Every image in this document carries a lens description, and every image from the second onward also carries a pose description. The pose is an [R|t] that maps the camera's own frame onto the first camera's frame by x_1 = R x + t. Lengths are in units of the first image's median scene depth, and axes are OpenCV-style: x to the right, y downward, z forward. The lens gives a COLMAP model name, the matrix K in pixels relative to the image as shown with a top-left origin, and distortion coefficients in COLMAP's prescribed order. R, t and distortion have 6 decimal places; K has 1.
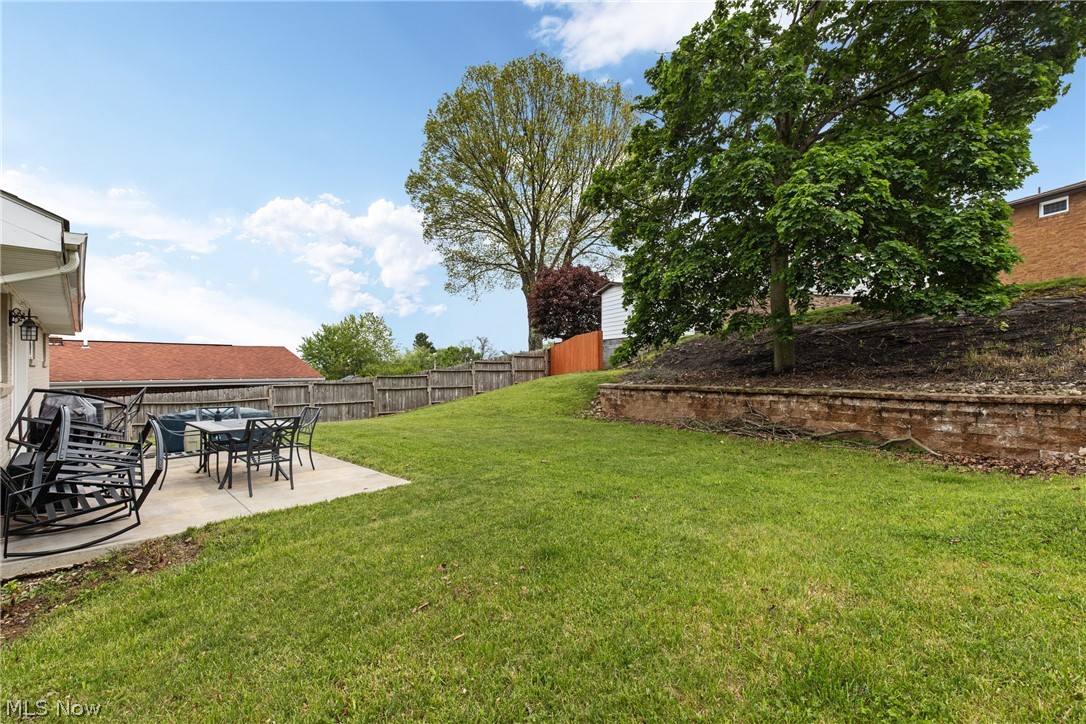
lens RADIAL K [[490.8, 0, 542.1], [0, 490.8, 364.1], [0, 0, 1]] dist [-0.000391, 0.000026]
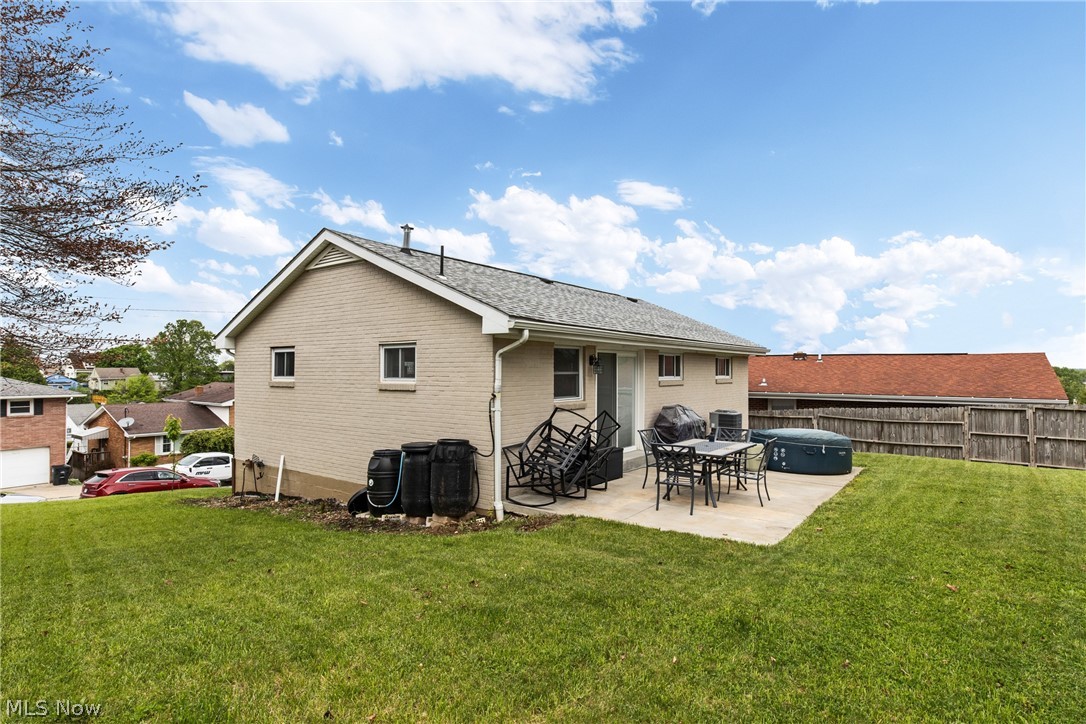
lens RADIAL K [[560.8, 0, 542.3], [0, 560.8, 364.3], [0, 0, 1]] dist [-0.000201, -0.000065]
pose [[0.165331, -0.007021, -0.986213, 0.228906], [0.003992, 0.999971, -0.006450, -0.022460], [0.986230, -0.002871, 0.165355, 0.179426]]
